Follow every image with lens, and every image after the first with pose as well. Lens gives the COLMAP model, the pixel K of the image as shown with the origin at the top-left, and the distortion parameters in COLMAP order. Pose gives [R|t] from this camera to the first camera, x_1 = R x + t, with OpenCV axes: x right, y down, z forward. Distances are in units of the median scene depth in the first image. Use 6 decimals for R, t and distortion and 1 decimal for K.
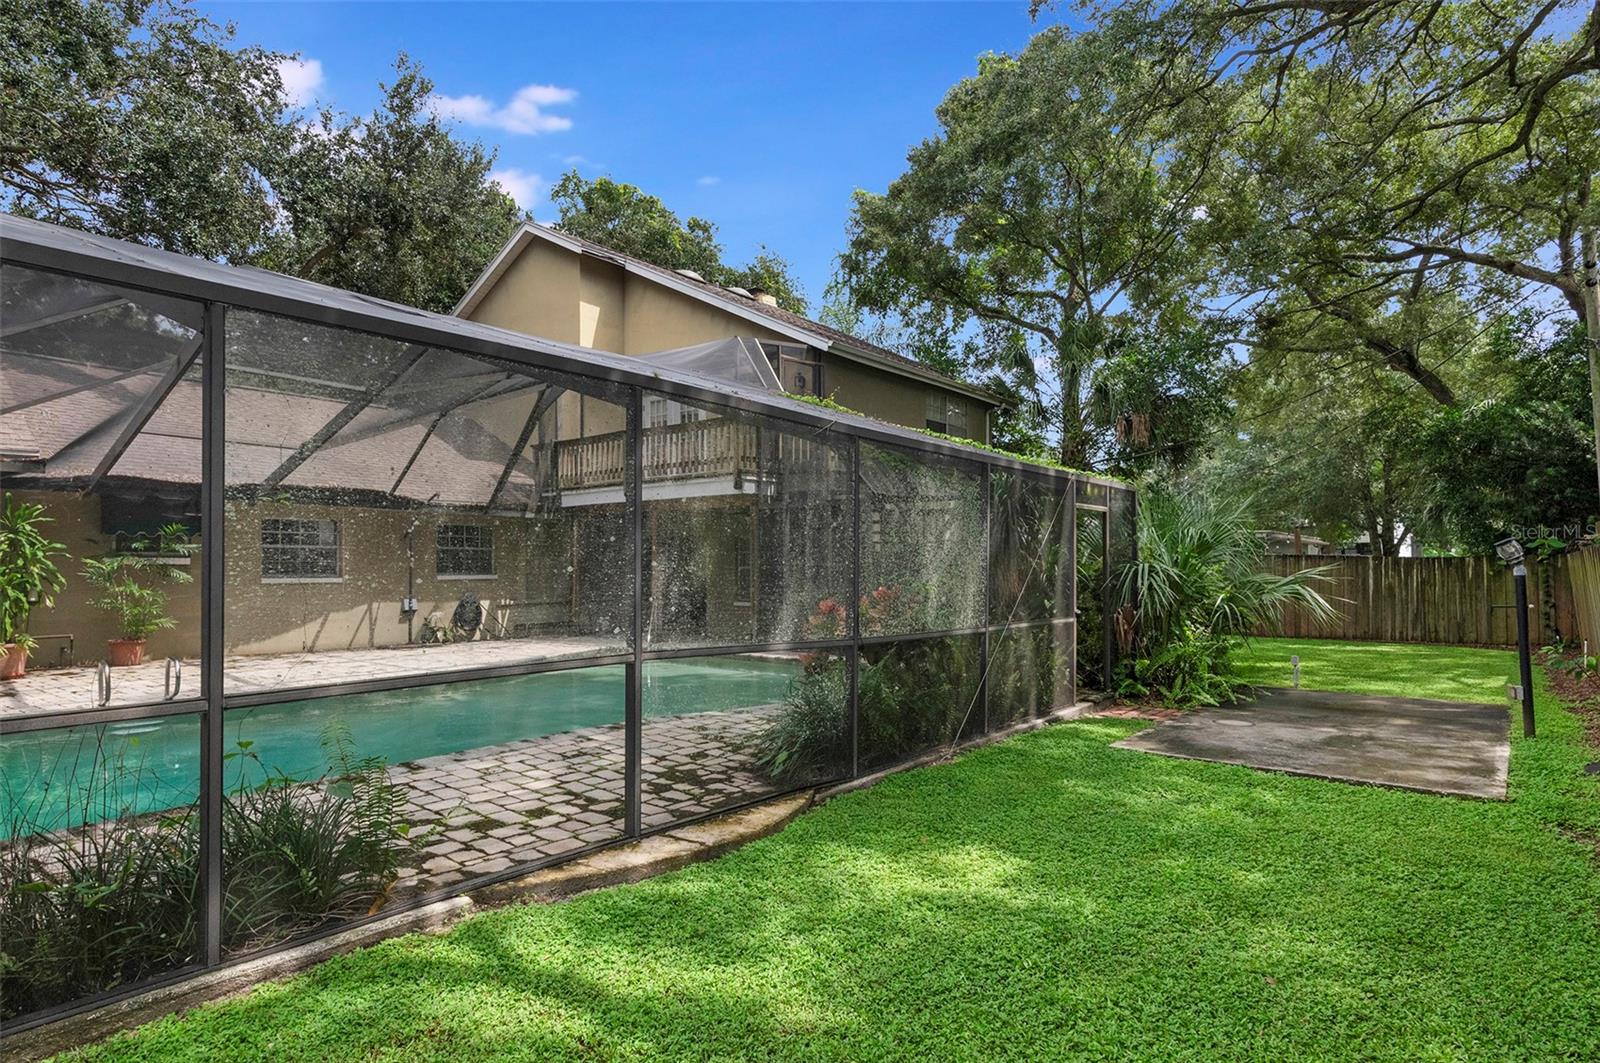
lens RADIAL K [[863.4, 0, 711.1], [0, 863.4, 561.6], [0, 0, 1]] dist [0.004869, -0.003234]
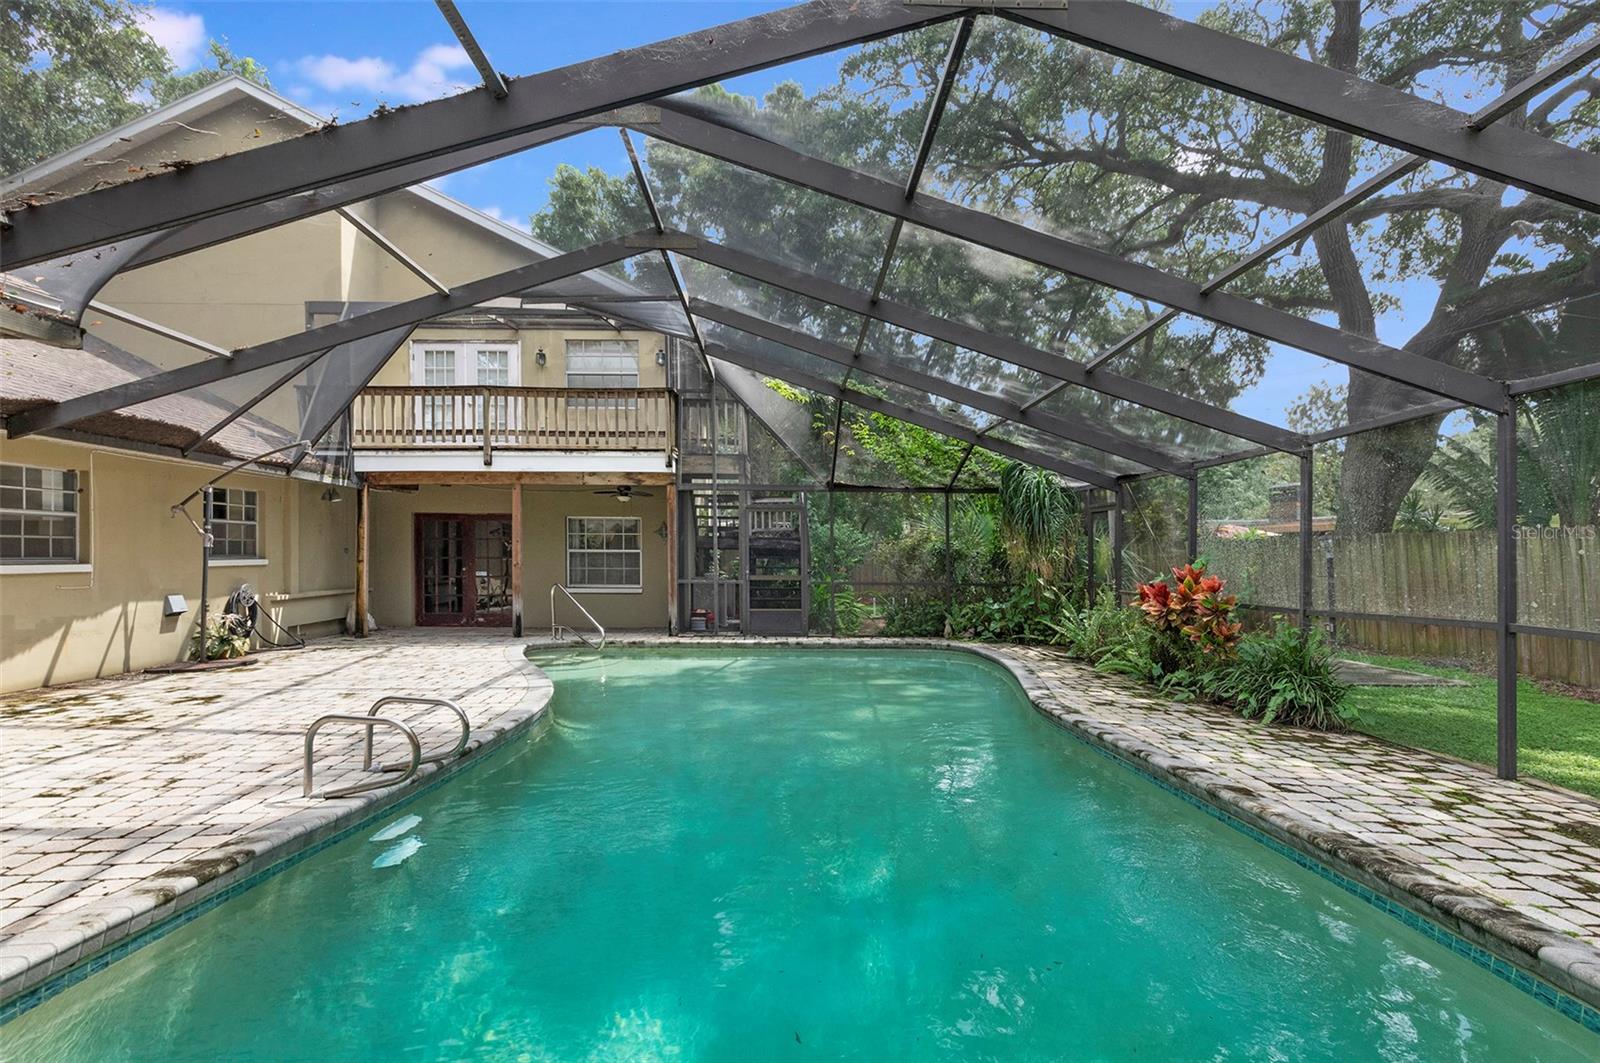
lens RADIAL K [[833.0, 0, 803.9], [0, 833.0, 546.3], [0, 0, 1]] dist [0.003804, 0.000663]
pose [[0.764408, 0.006904, 0.644695, -0.850332], [-0.006849, 0.999973, -0.002588, 0.007117], [-0.644696, -0.002437, 0.764435, 0.417730]]
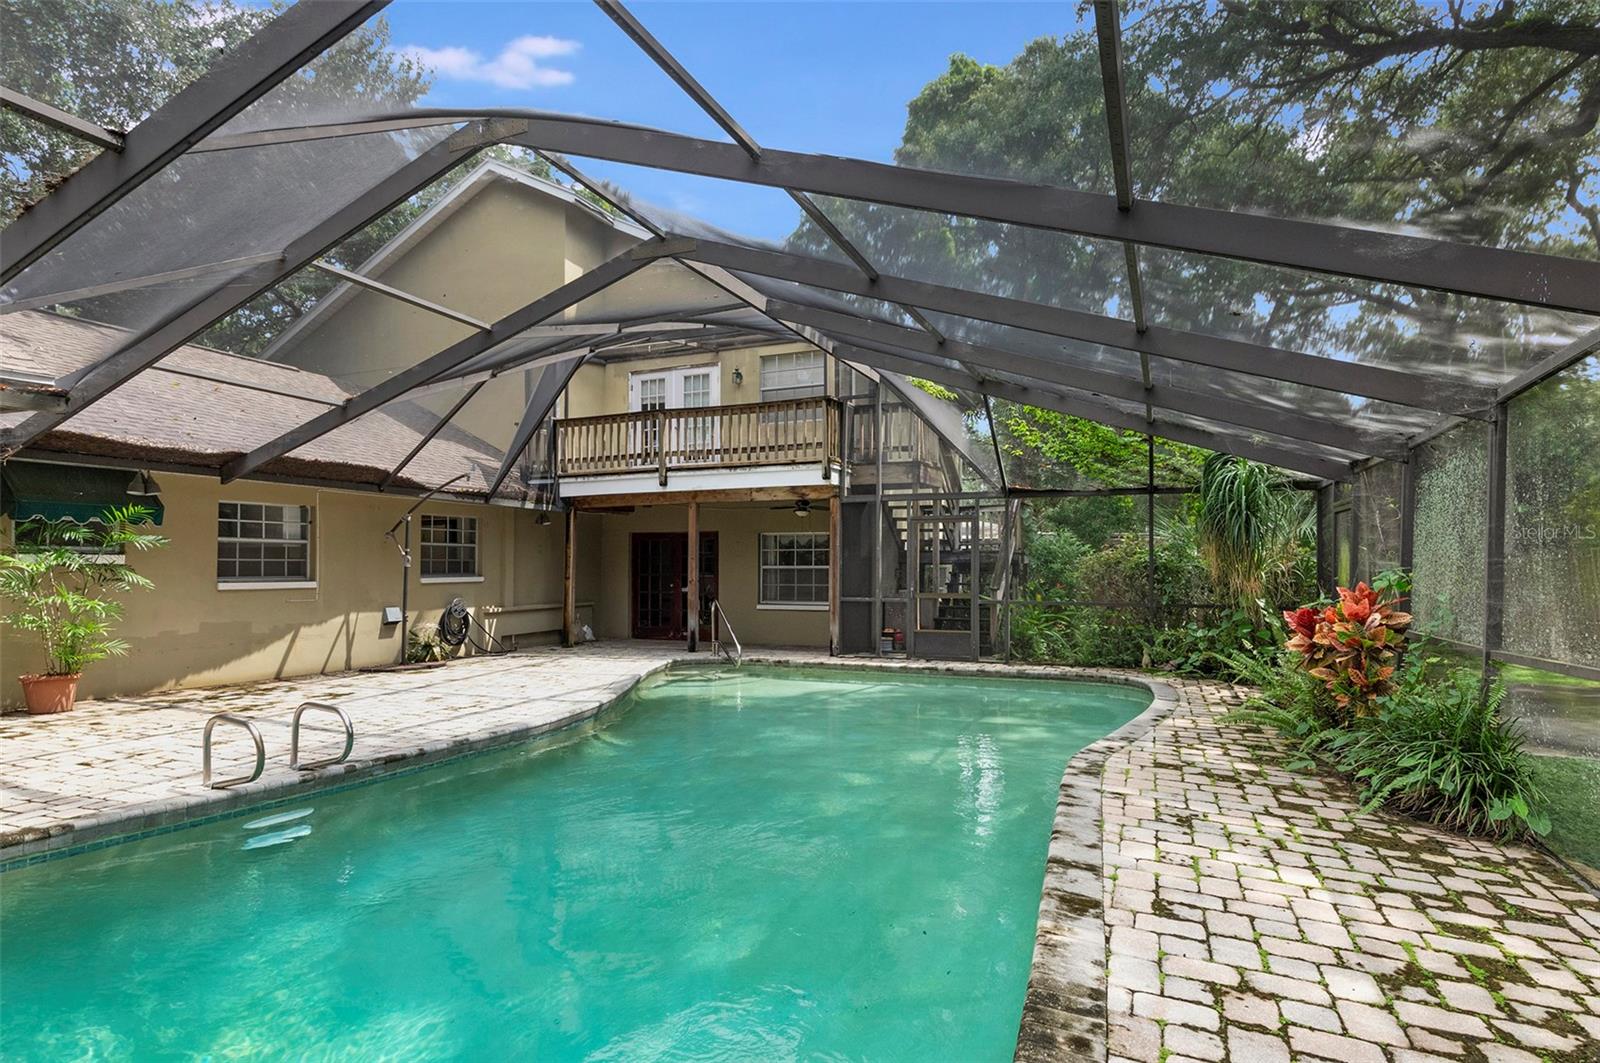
lens RADIAL K [[863.4, 0, 774.4], [0, 863.4, 567.4], [0, 0, 1]] dist [0.004869, -0.003234]
pose [[0.961474, -0.003715, 0.274870, -0.523257], [0.002340, 0.999983, 0.005331, 0.005675], [-0.274885, -0.004482, 0.961467, 0.304782]]
